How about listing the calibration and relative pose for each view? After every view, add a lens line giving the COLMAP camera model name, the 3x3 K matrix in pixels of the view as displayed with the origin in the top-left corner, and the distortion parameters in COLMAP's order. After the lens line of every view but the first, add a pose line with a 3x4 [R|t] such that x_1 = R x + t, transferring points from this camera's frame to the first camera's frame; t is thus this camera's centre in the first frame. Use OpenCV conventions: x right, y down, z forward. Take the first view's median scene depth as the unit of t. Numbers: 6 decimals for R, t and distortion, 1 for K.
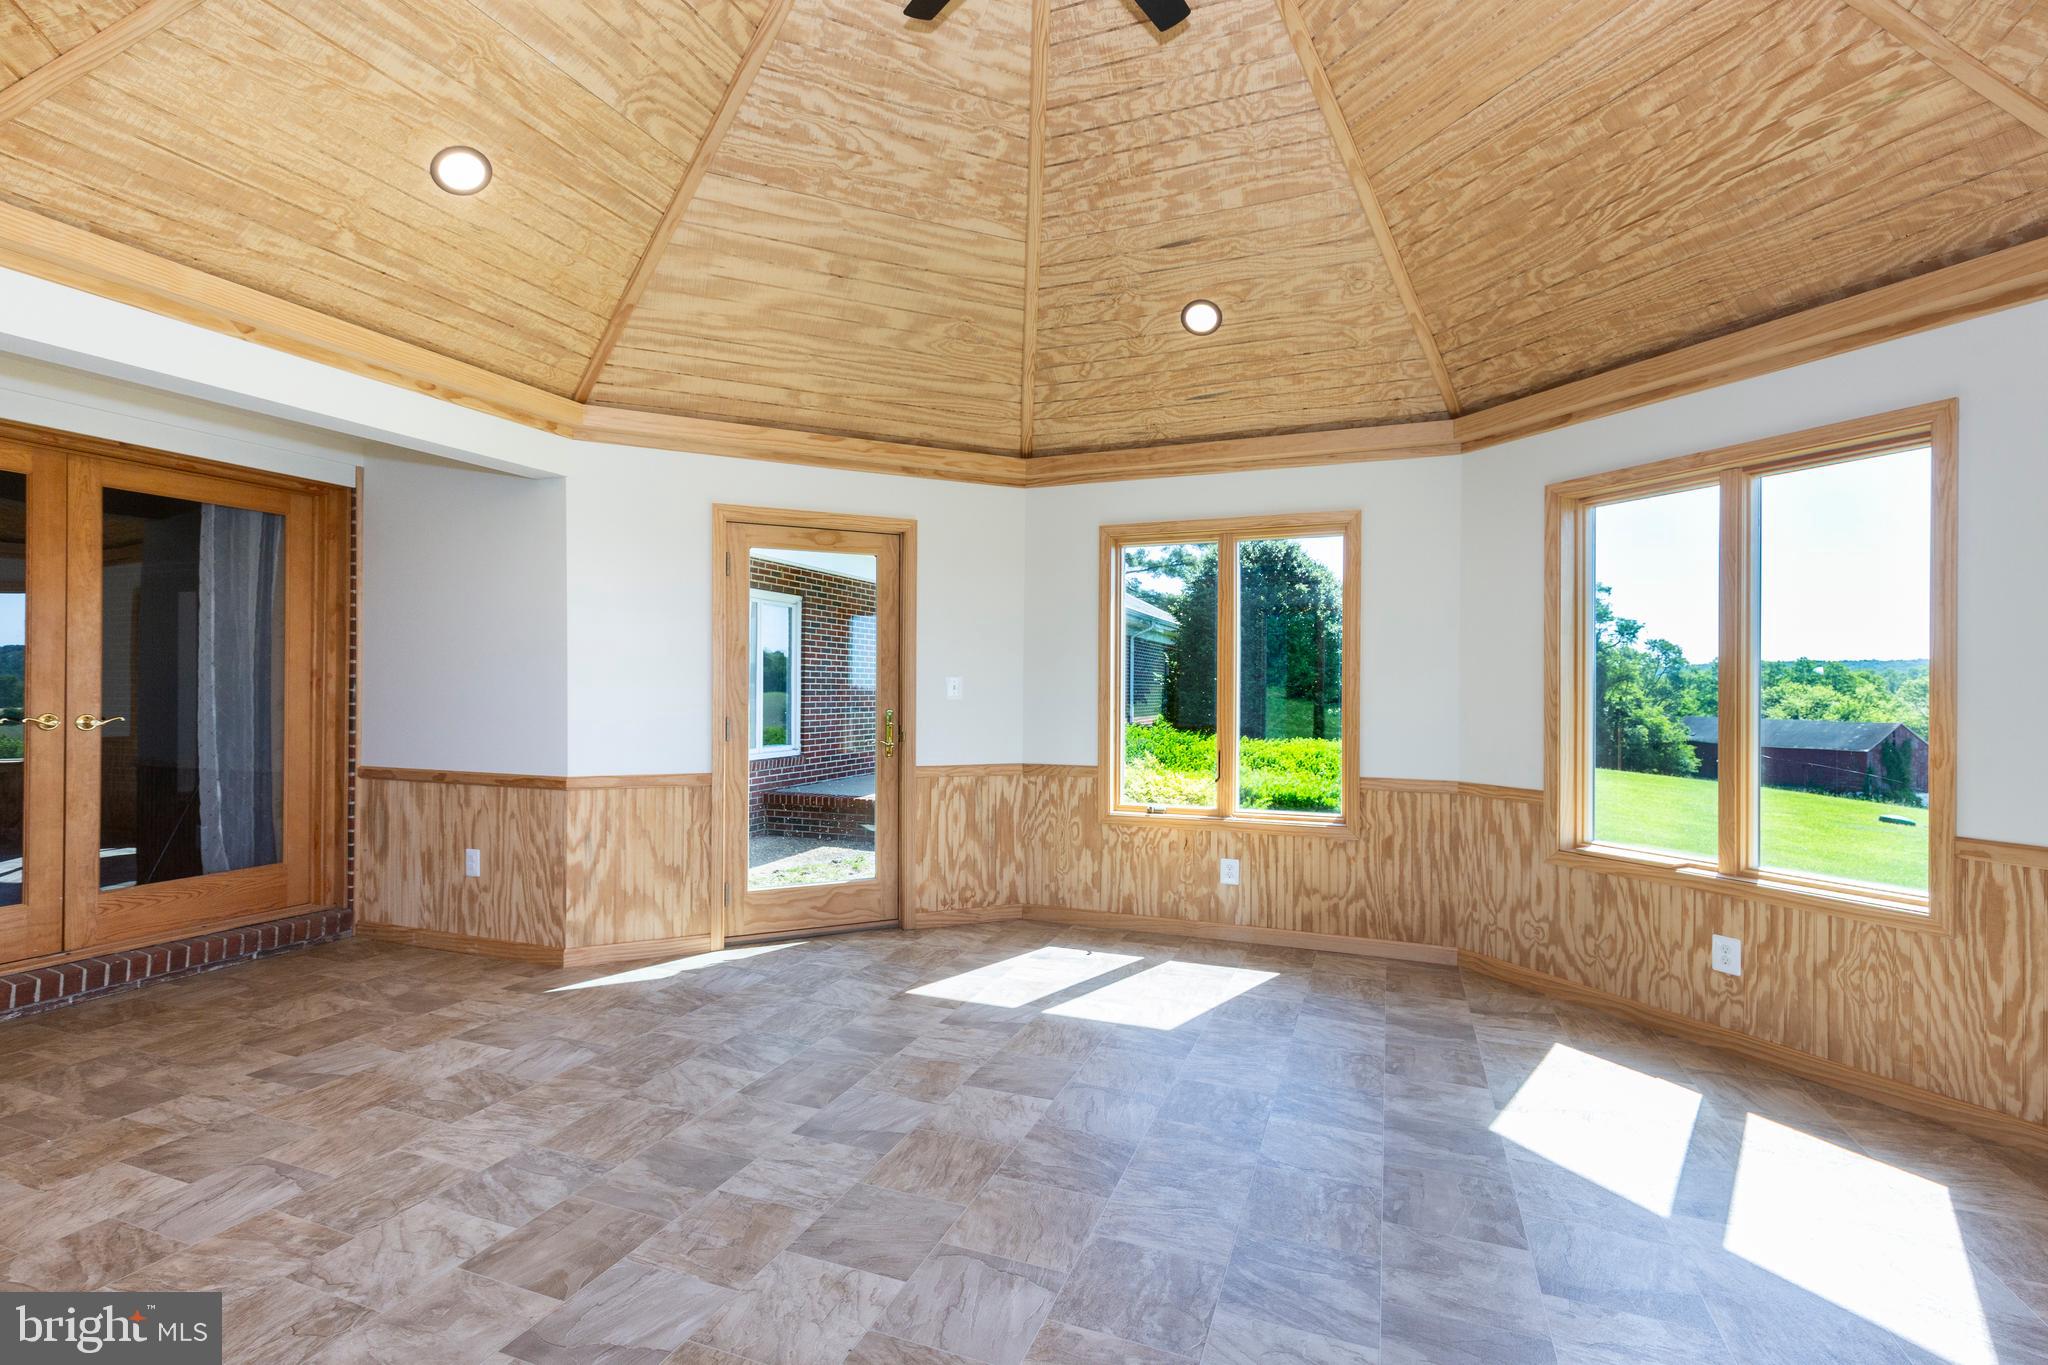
lens RADIAL K [[918.4, 0, 1024.0], [0, 918.4, 682.5], [0, 0, 1]] dist [-0.002169, -0.000601]
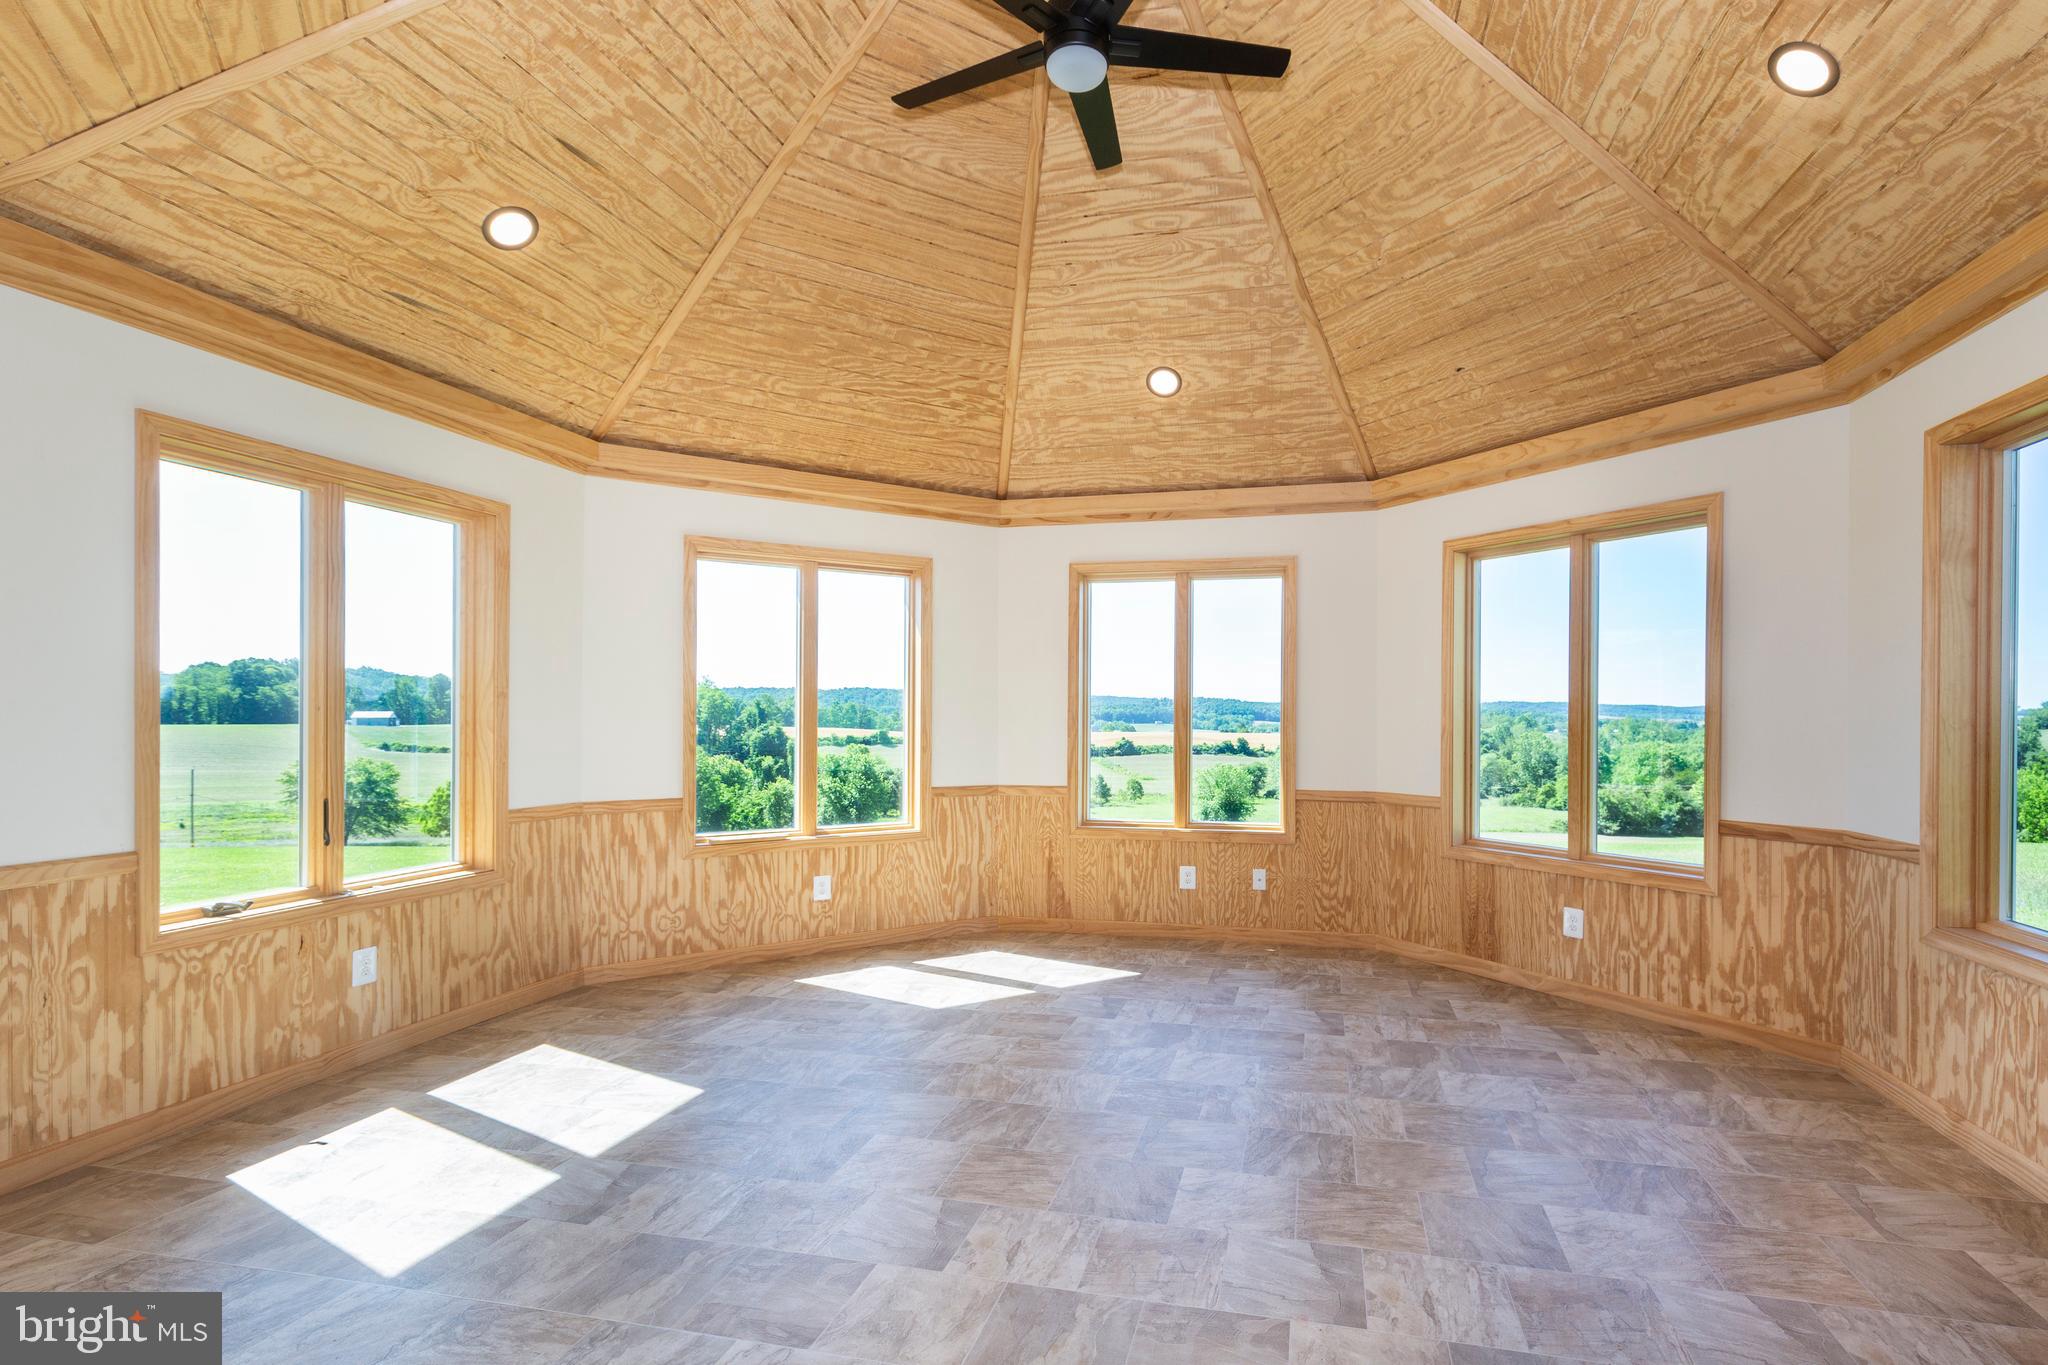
lens RADIAL K [[949.1, 0, 1129.9], [0, 949.1, 712.9], [0, 0, 1]] dist [0.000703, 0.000185]
pose [[-0.162800, -0.002648, 0.986656, -0.679358], [-0.008840, 0.999960, 0.001225, 0.004376], [-0.986619, -0.008522, -0.162817, 0.612434]]
